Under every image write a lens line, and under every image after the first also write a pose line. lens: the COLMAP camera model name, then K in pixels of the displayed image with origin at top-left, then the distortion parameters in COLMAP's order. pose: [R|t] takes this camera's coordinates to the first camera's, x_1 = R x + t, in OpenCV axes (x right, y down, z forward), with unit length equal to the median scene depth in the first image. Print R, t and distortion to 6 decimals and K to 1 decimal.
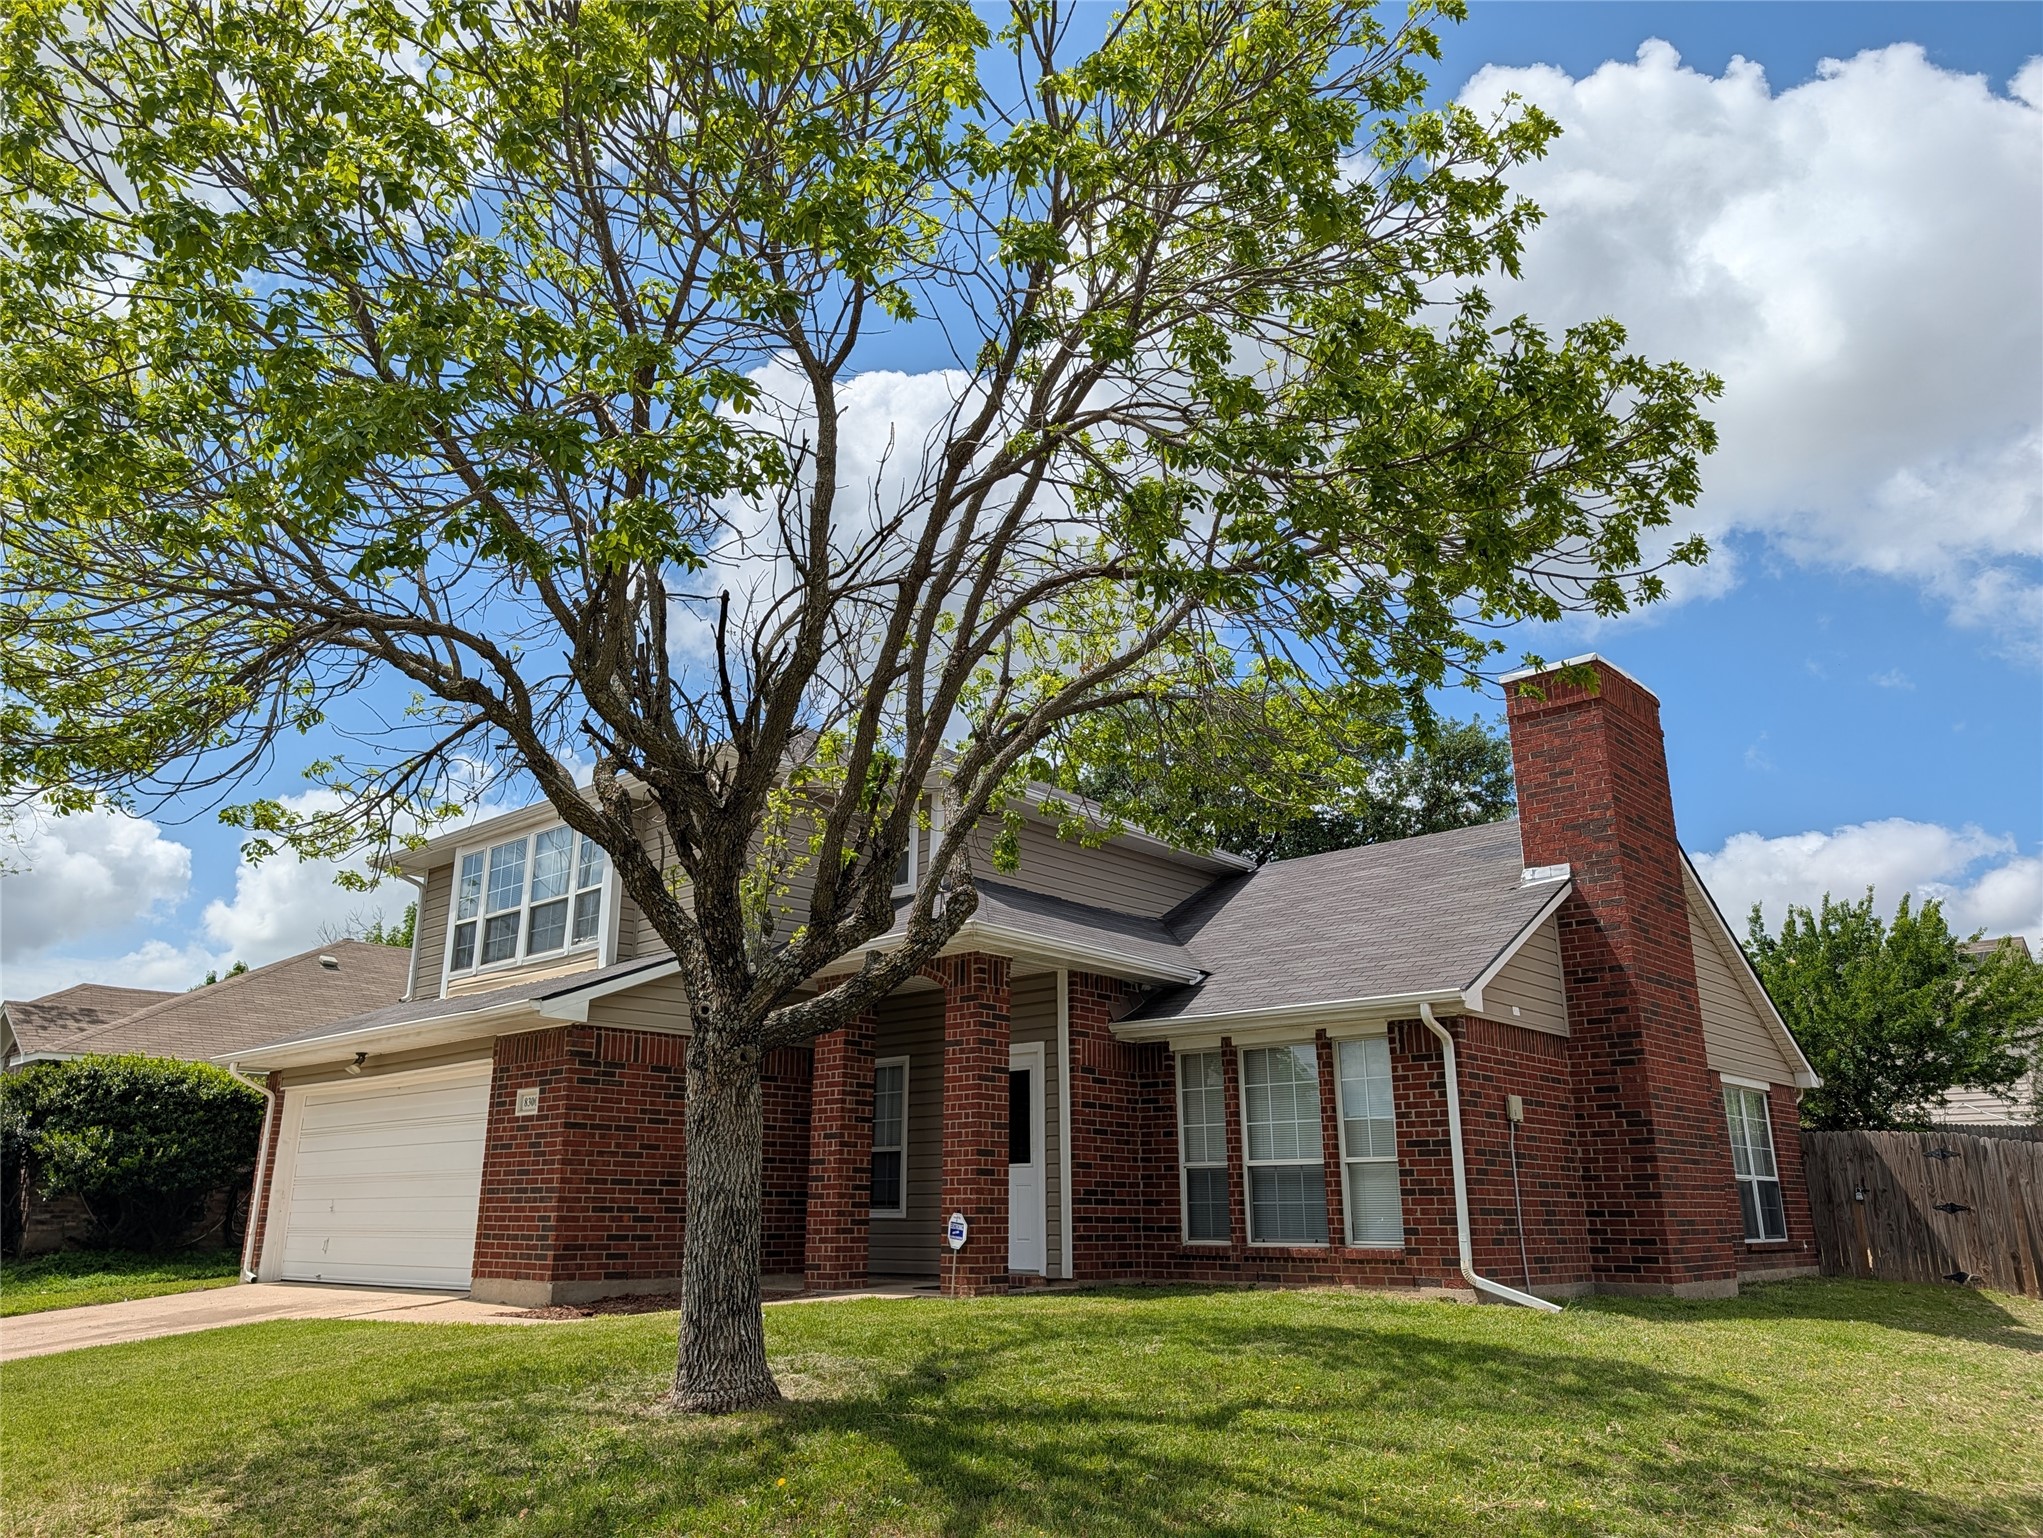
lens RADIAL K [[1470.0, 0, 1021.5], [0, 1470.0, 769.0], [0, 0, 1]] dist [0.010777, -0.001502]
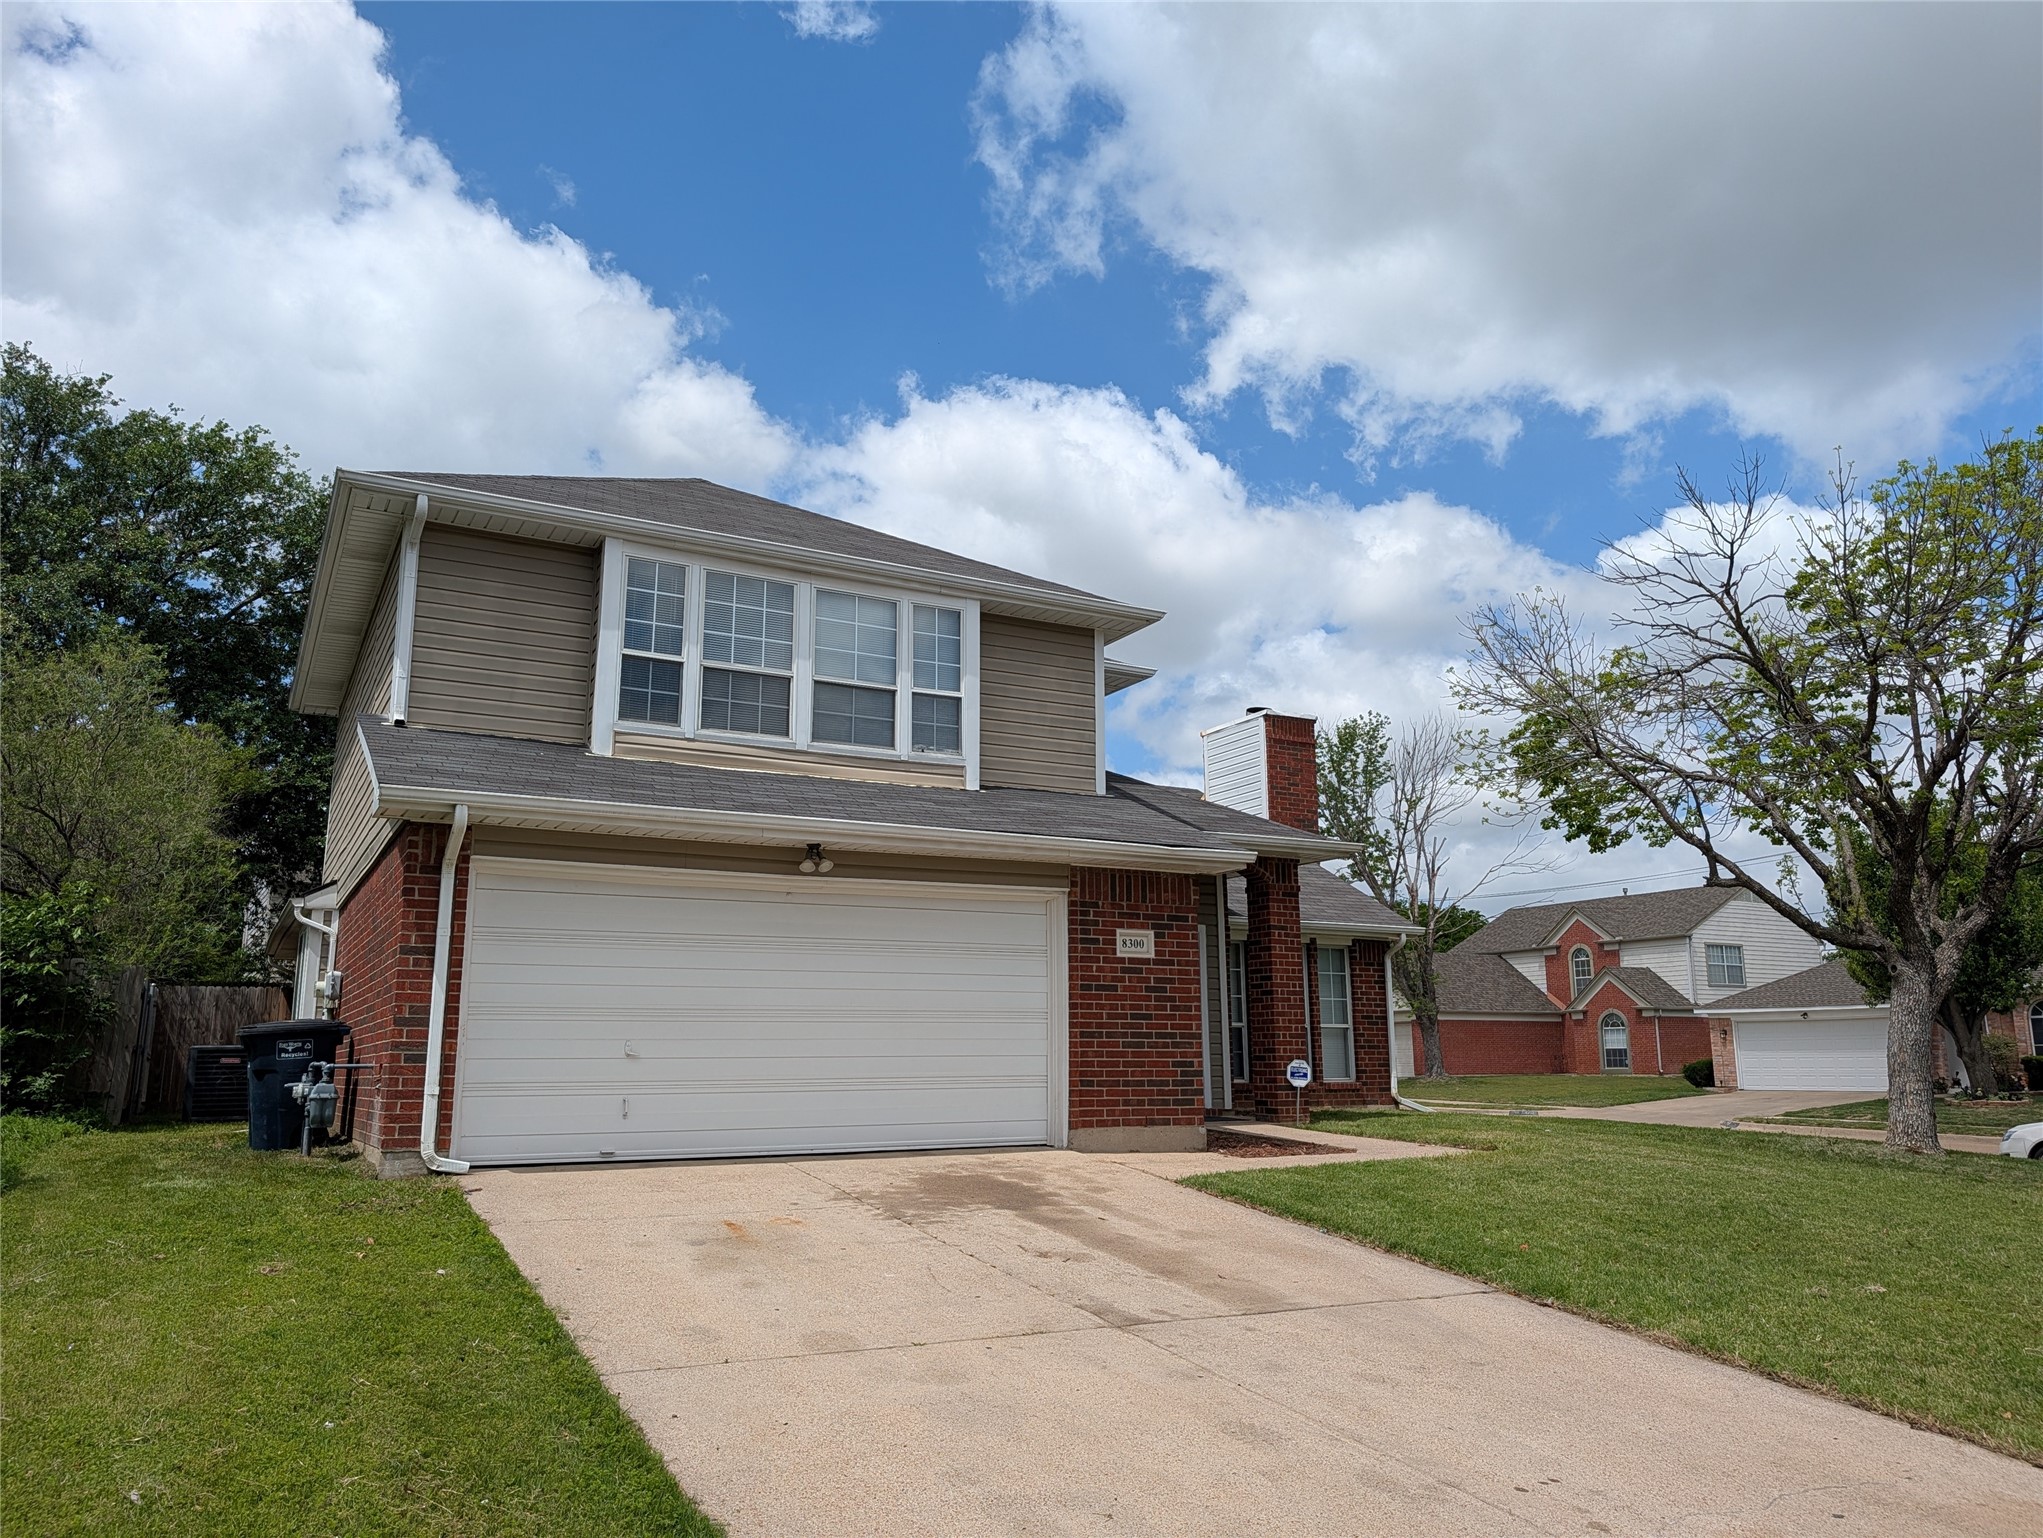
lens RADIAL K [[1411.3, 0, 1021.5], [0, 1411.3, 769.0], [0, 0, 1]] dist [0.033712, -0.002028]
pose [[0.328736, 0.189803, 0.925153, -1.226181], [-0.270848, 0.957395, -0.100177, 0.230045], [-0.904751, -0.217644, 0.366138, 0.760474]]
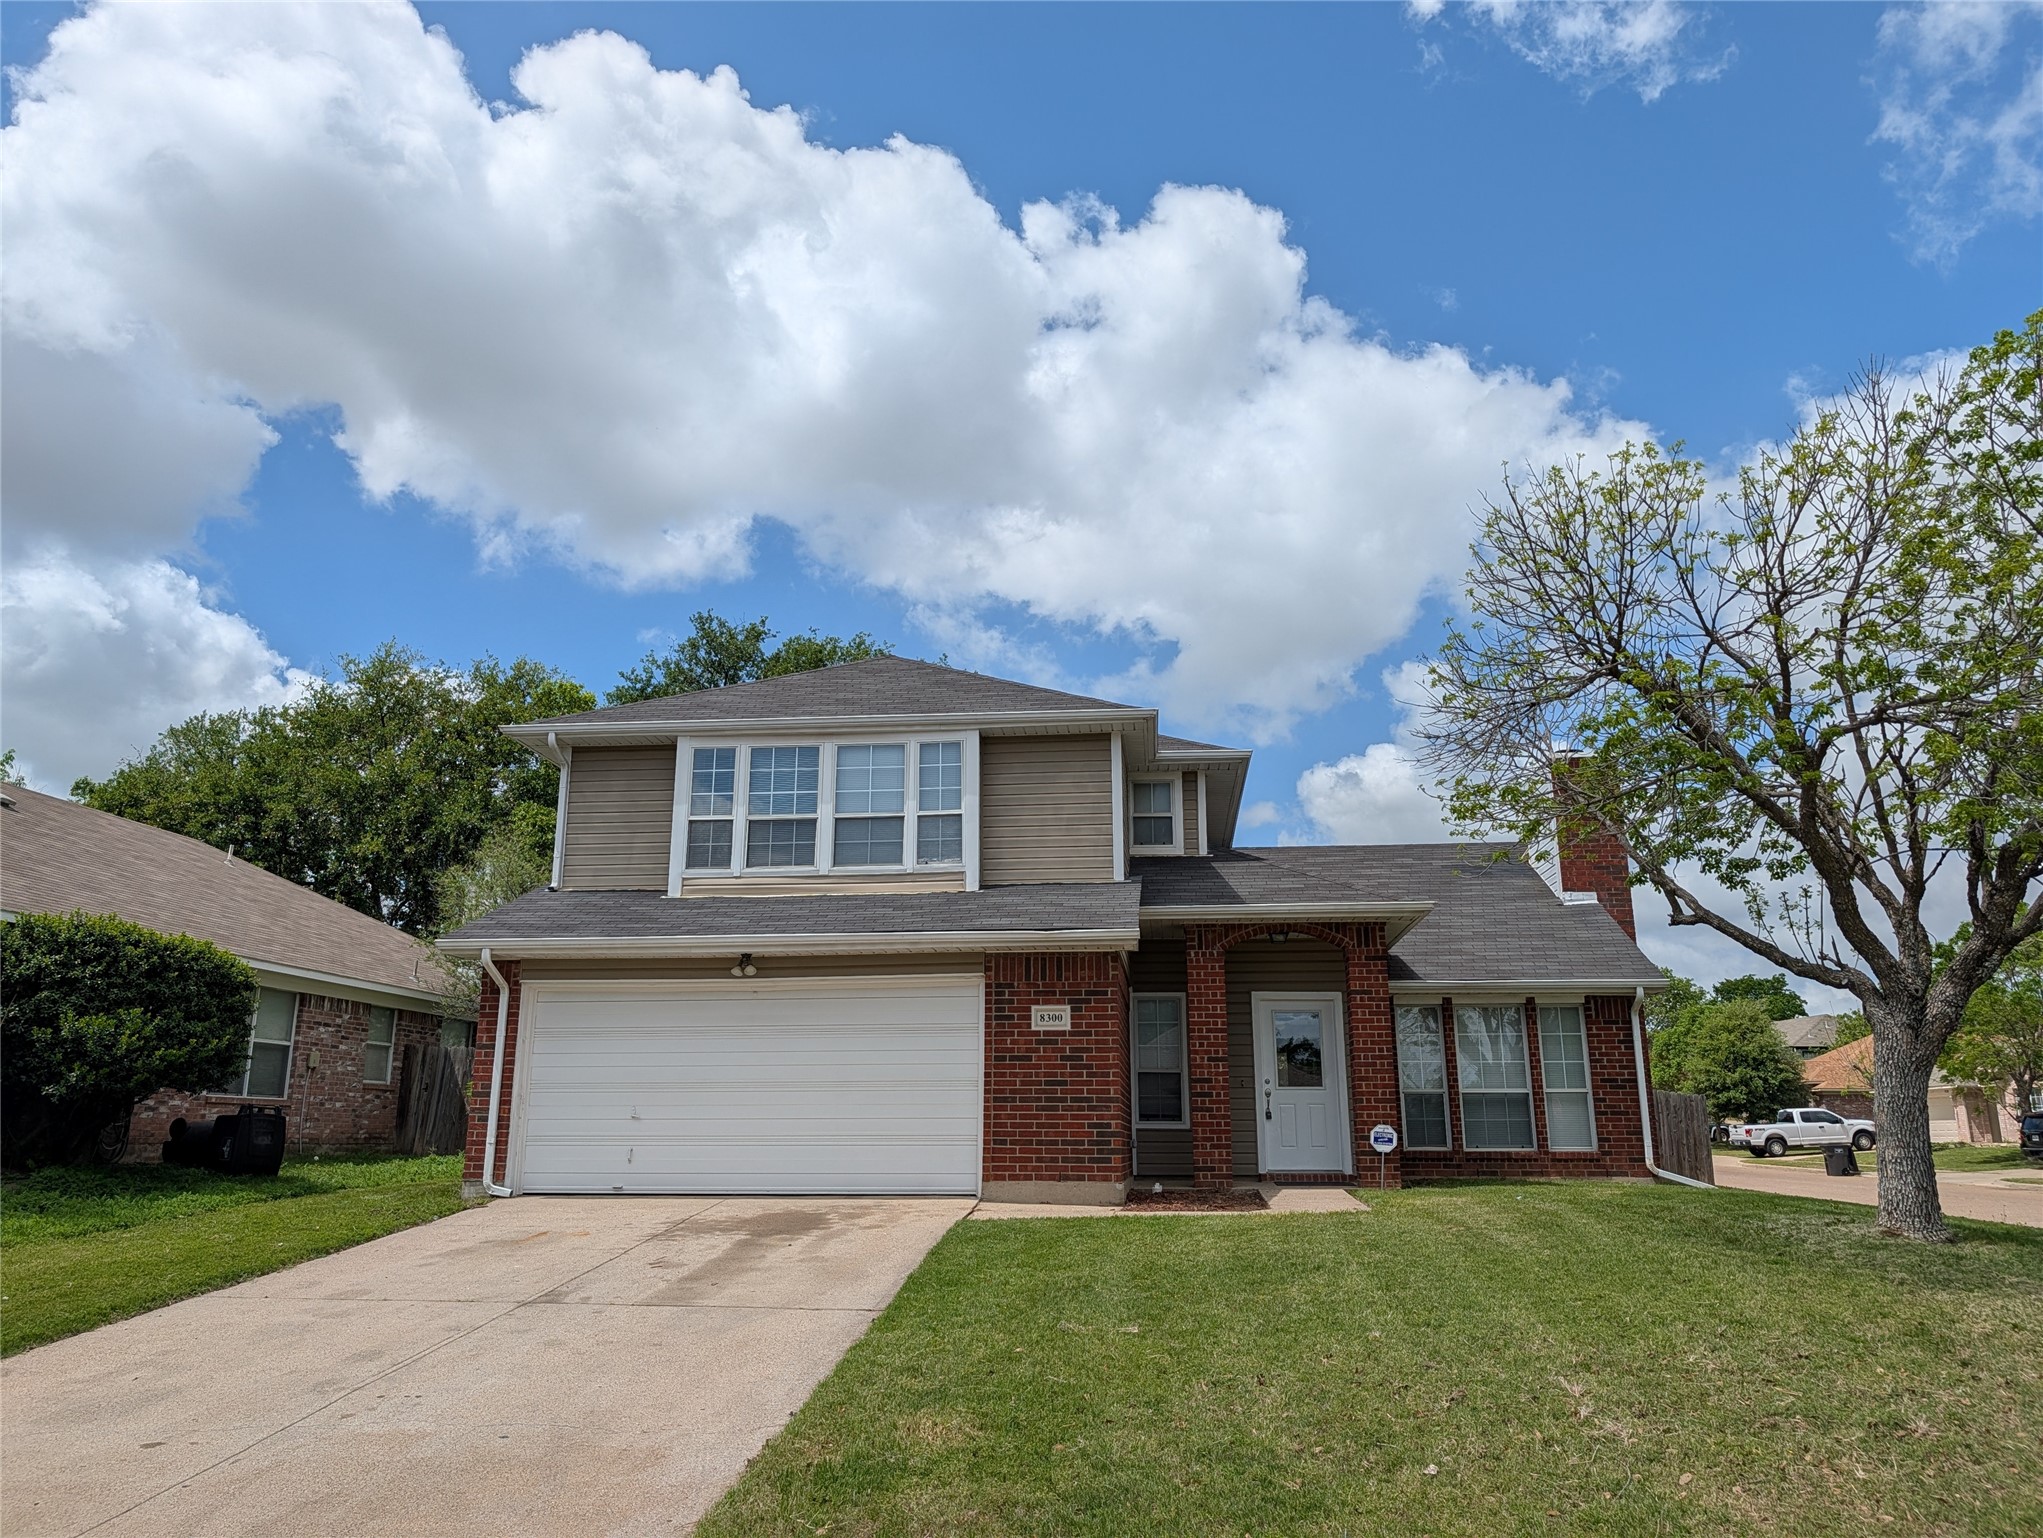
lens RADIAL K [[1411.3, 0, 1021.5], [0, 1411.3, 769.0], [0, 0, 1]] dist [0.033712, -0.002028]
pose [[0.806833, 0.149699, 0.571499, -0.971513], [-0.173403, 0.984763, -0.013142, 0.064804], [-0.564759, -0.088496, 0.820497, 0.183891]]
